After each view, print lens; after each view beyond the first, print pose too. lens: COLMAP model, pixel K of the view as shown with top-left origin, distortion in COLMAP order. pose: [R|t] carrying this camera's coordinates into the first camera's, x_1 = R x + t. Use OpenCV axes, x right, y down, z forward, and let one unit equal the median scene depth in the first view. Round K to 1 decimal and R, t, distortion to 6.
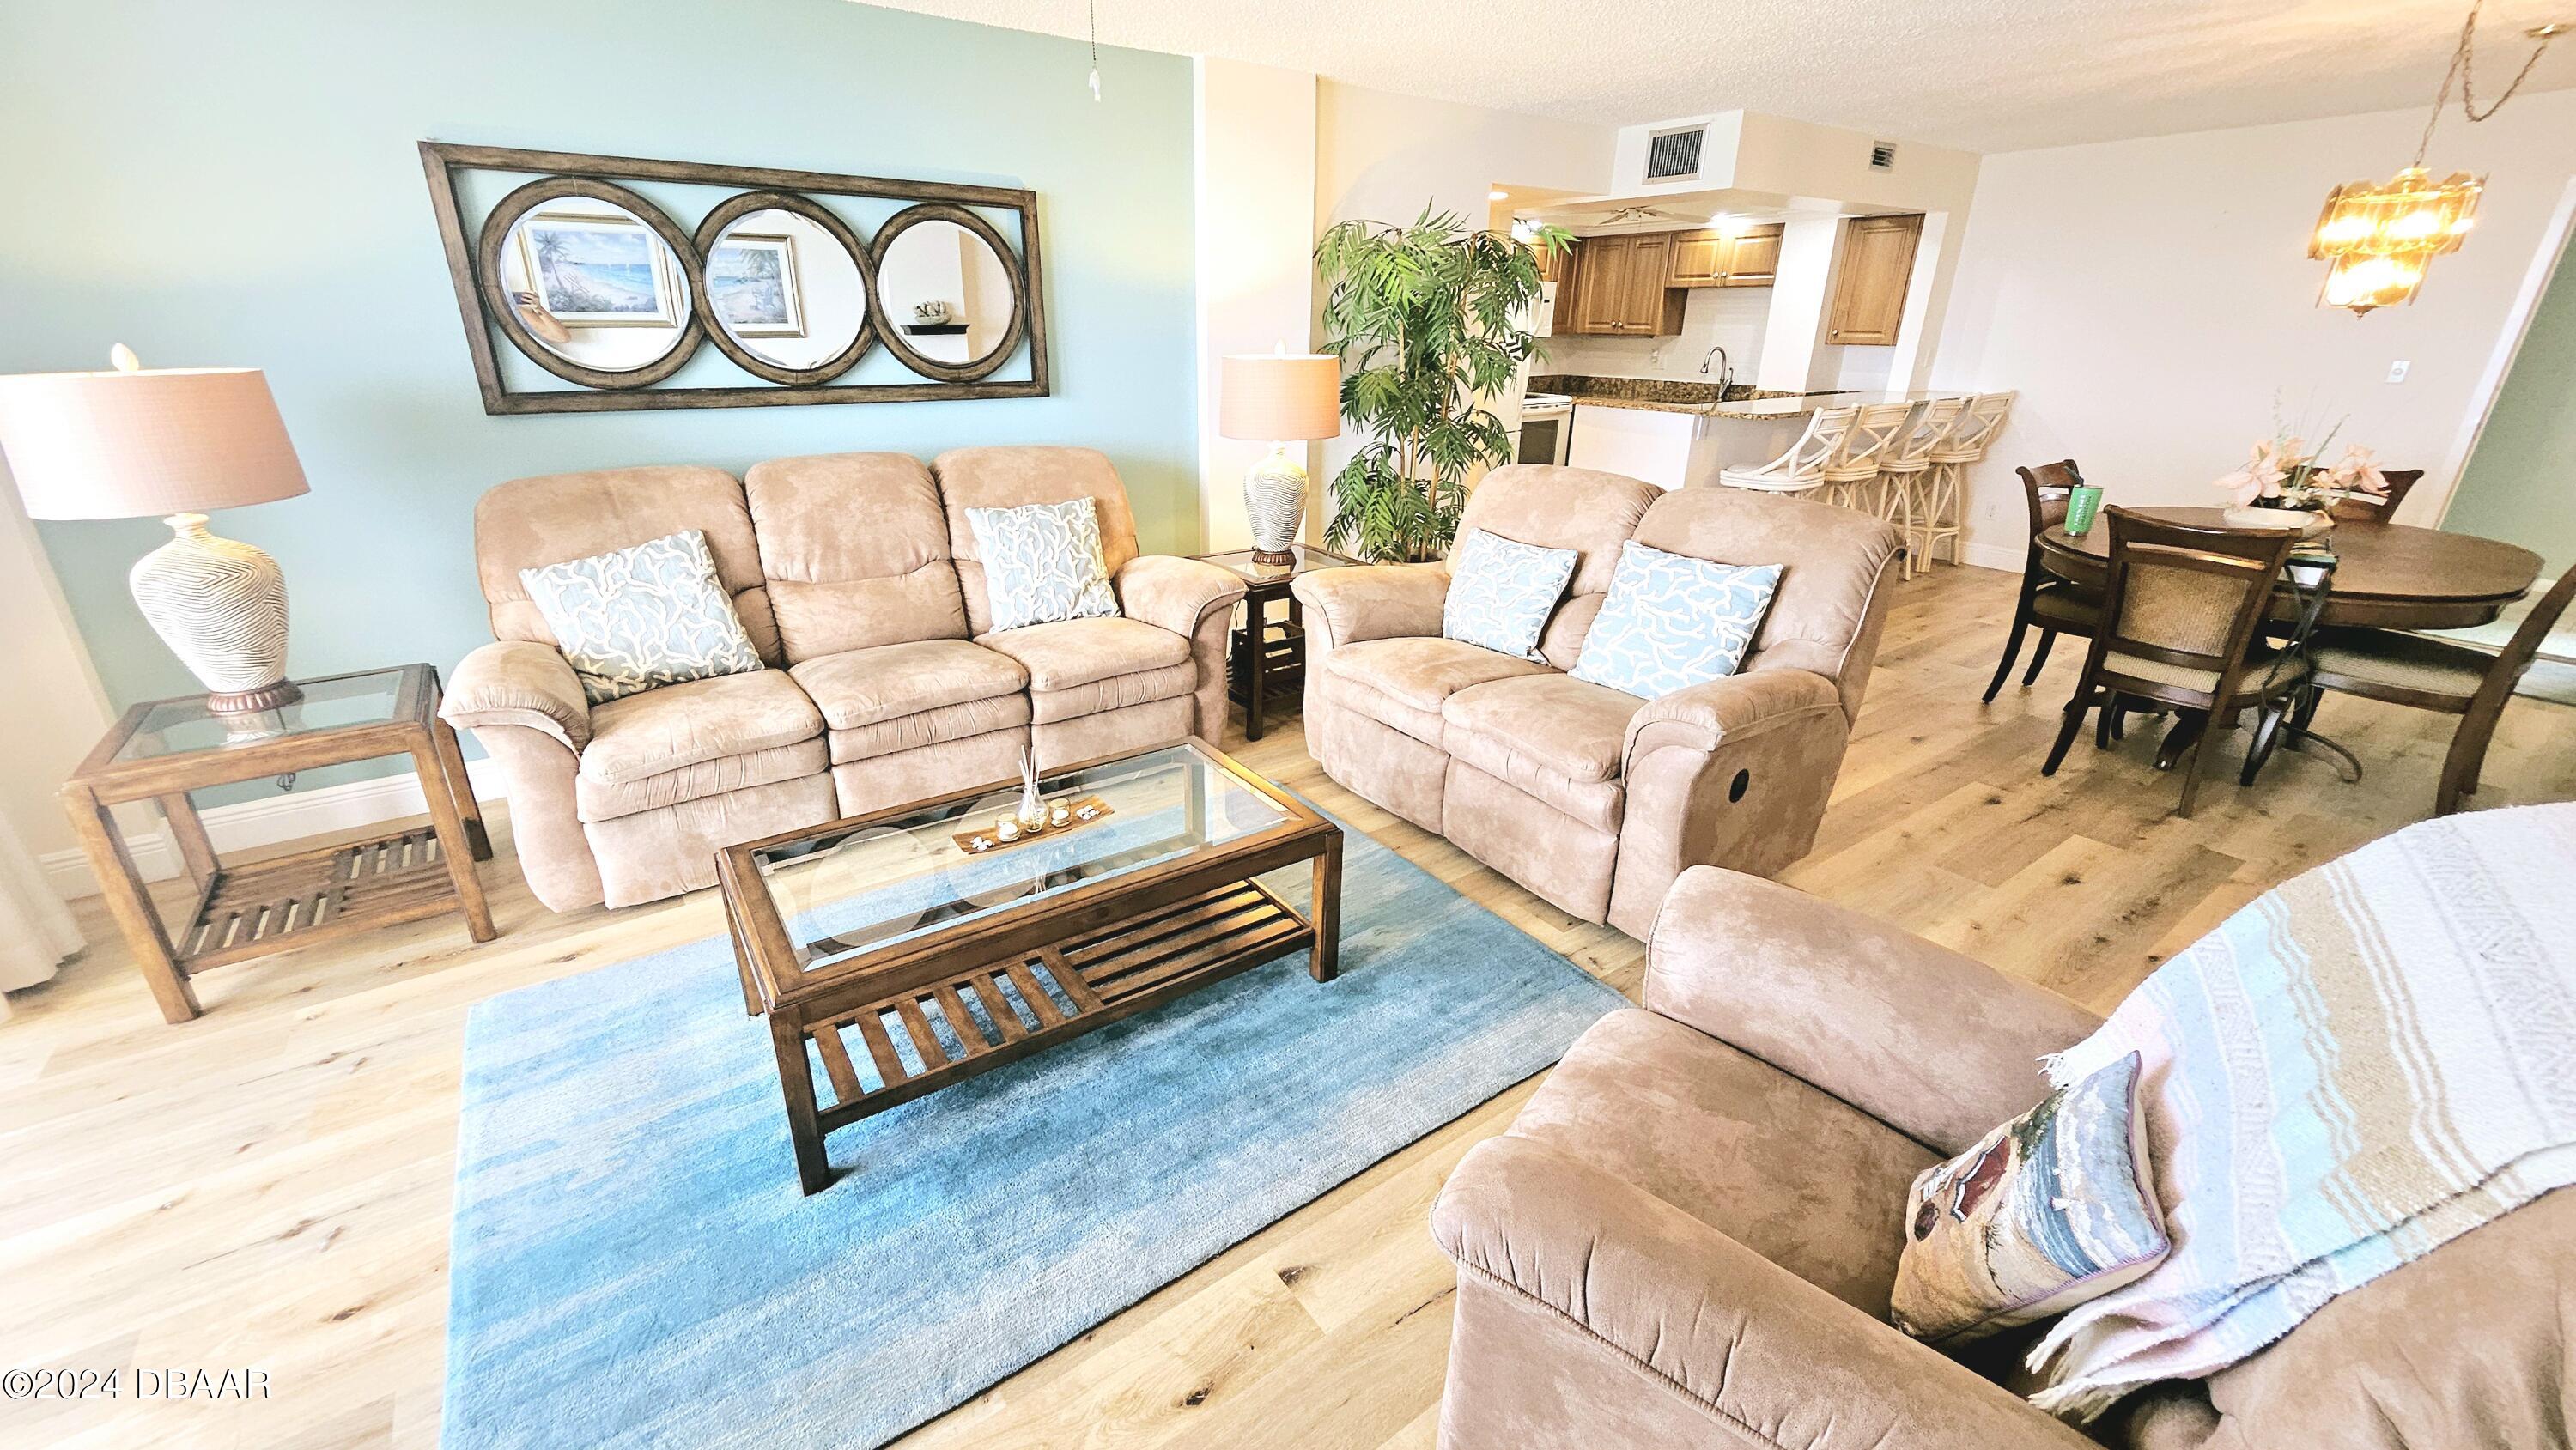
lens RADIAL K [[1020.7, 0, 1238.8], [0, 1020.7, 728.4], [0, 0, 1]] dist [0.006906, -0.001423]
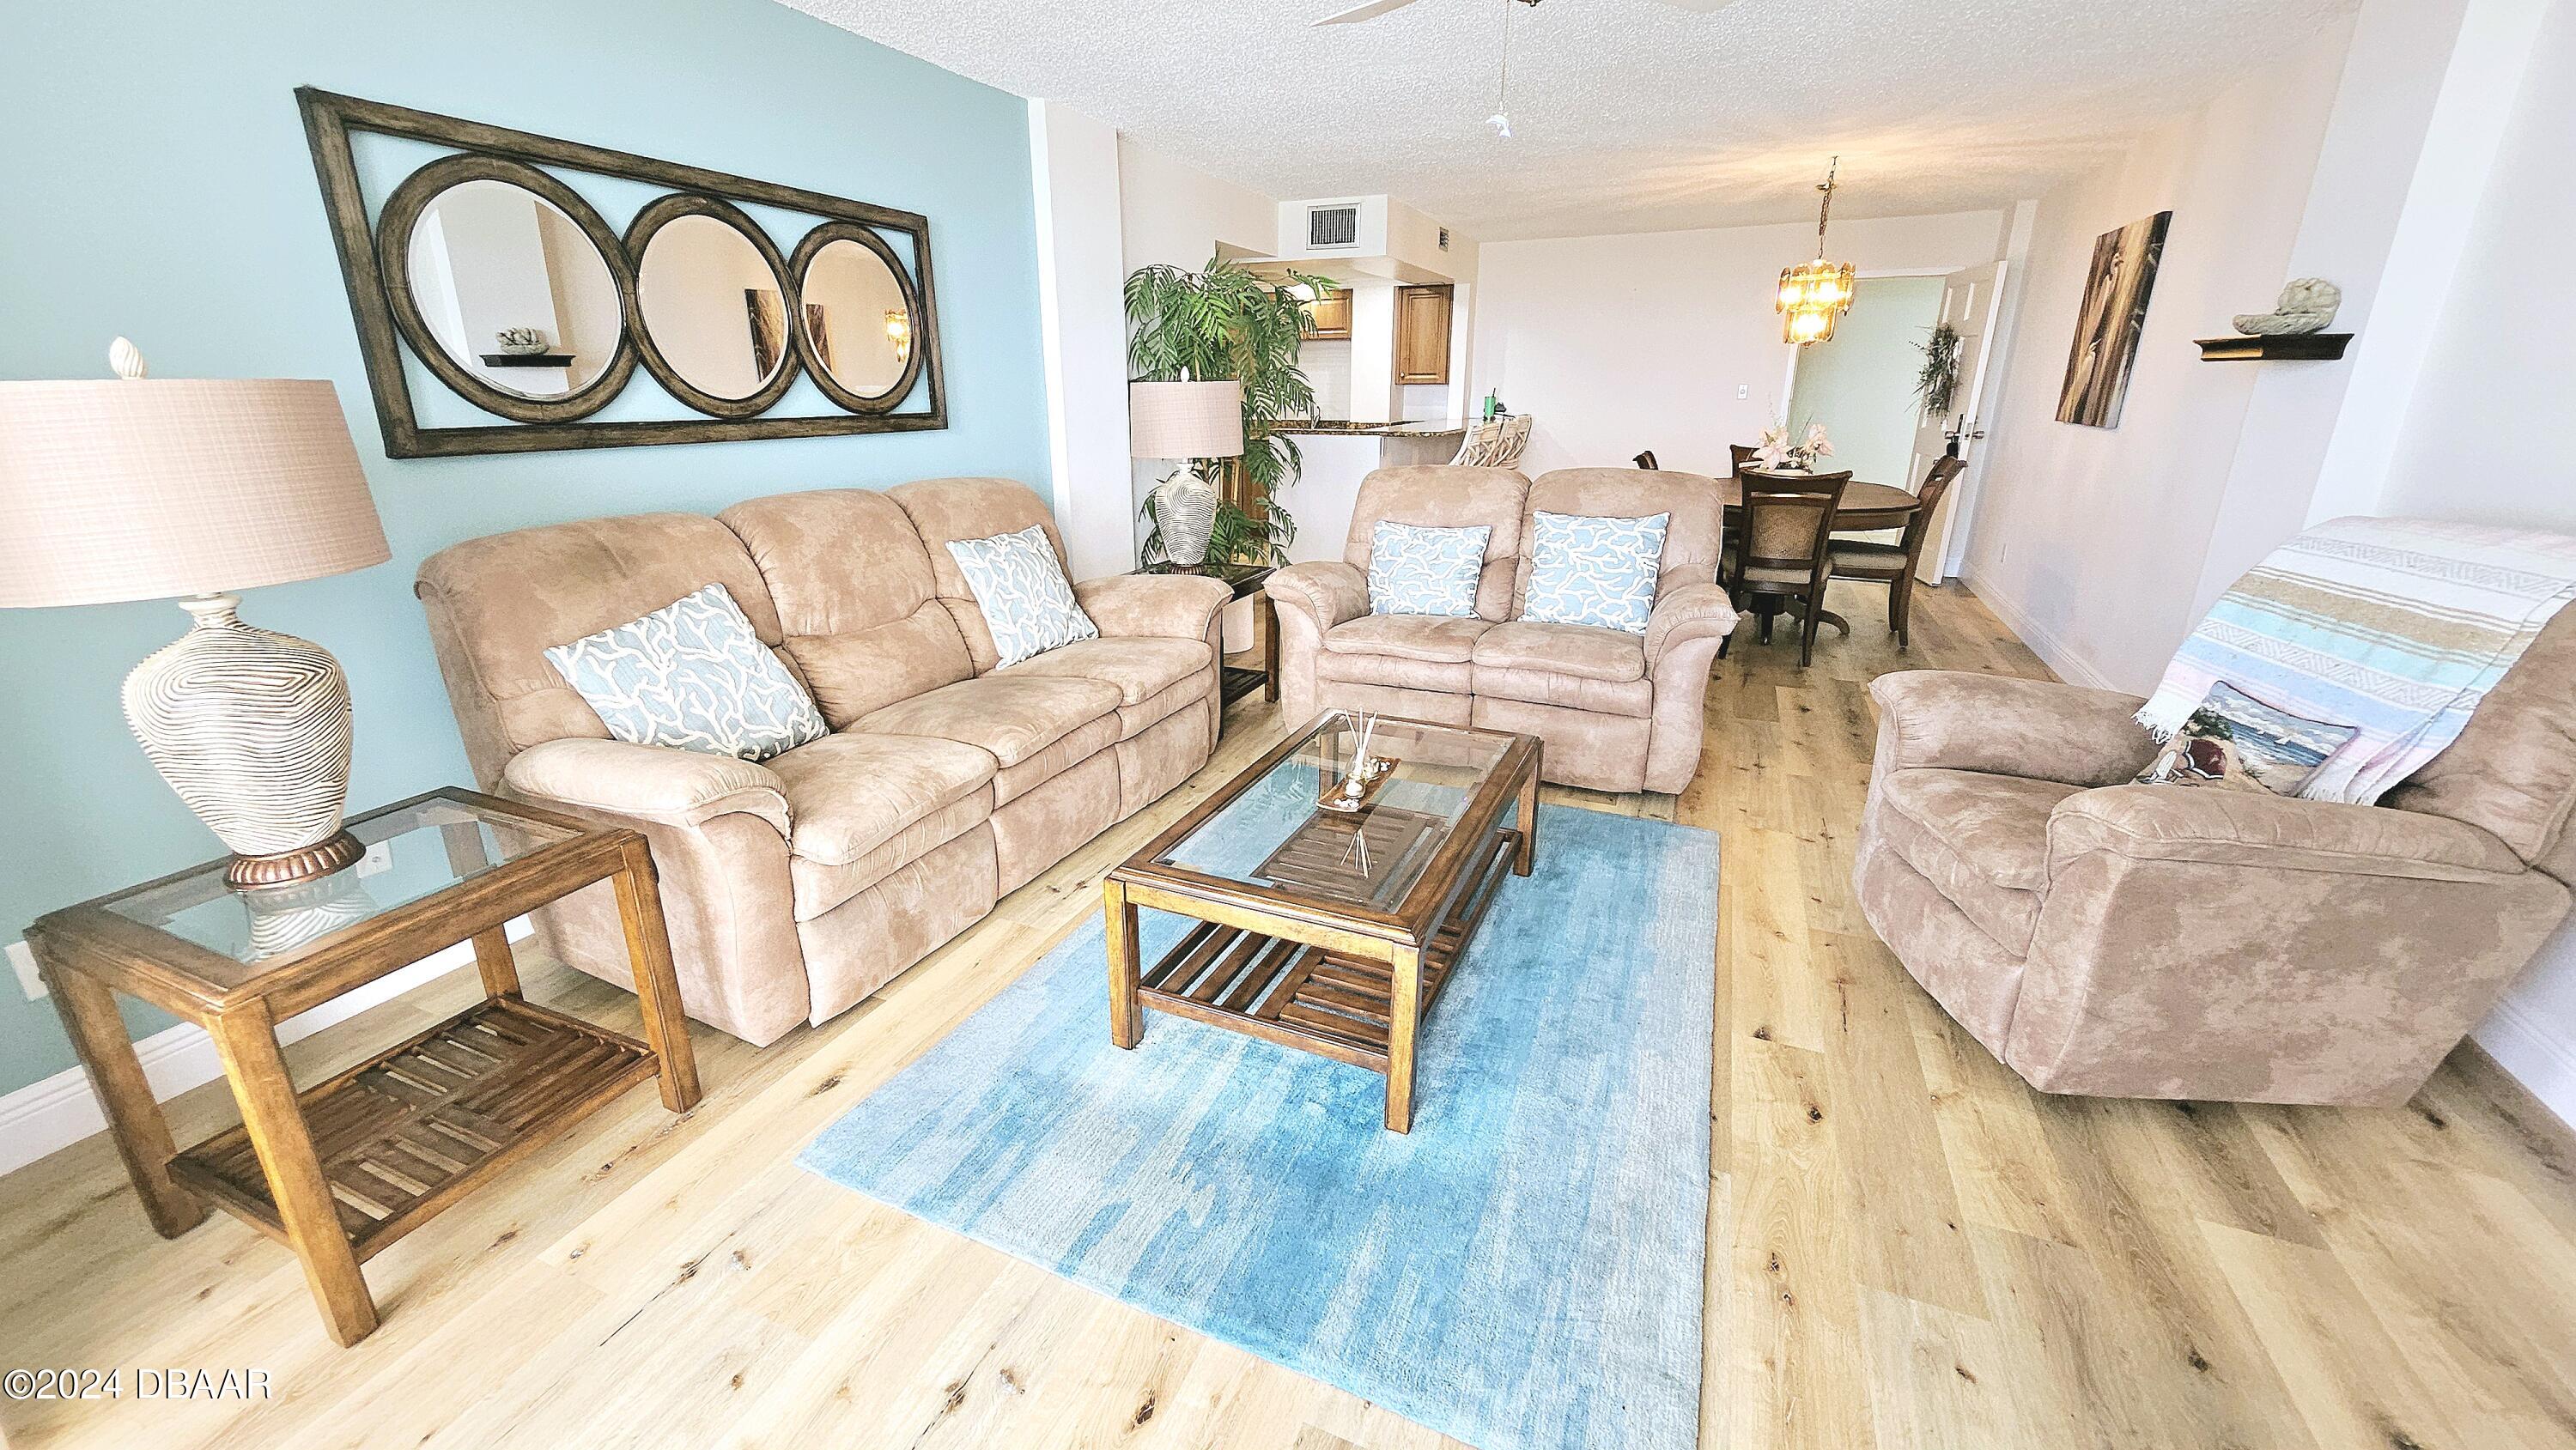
lens RADIAL K [[1020.7, 0, 1257.9], [0, 1020.7, 730.2], [0, 0, 1]] dist [0.006906, -0.001423]
pose [[0.853225, -0.177968, 0.490239, -0.546895], [0.204919, 0.978778, -0.001328, 0.013606], [-0.479599, 0.101592, 0.871587, 0.068498]]
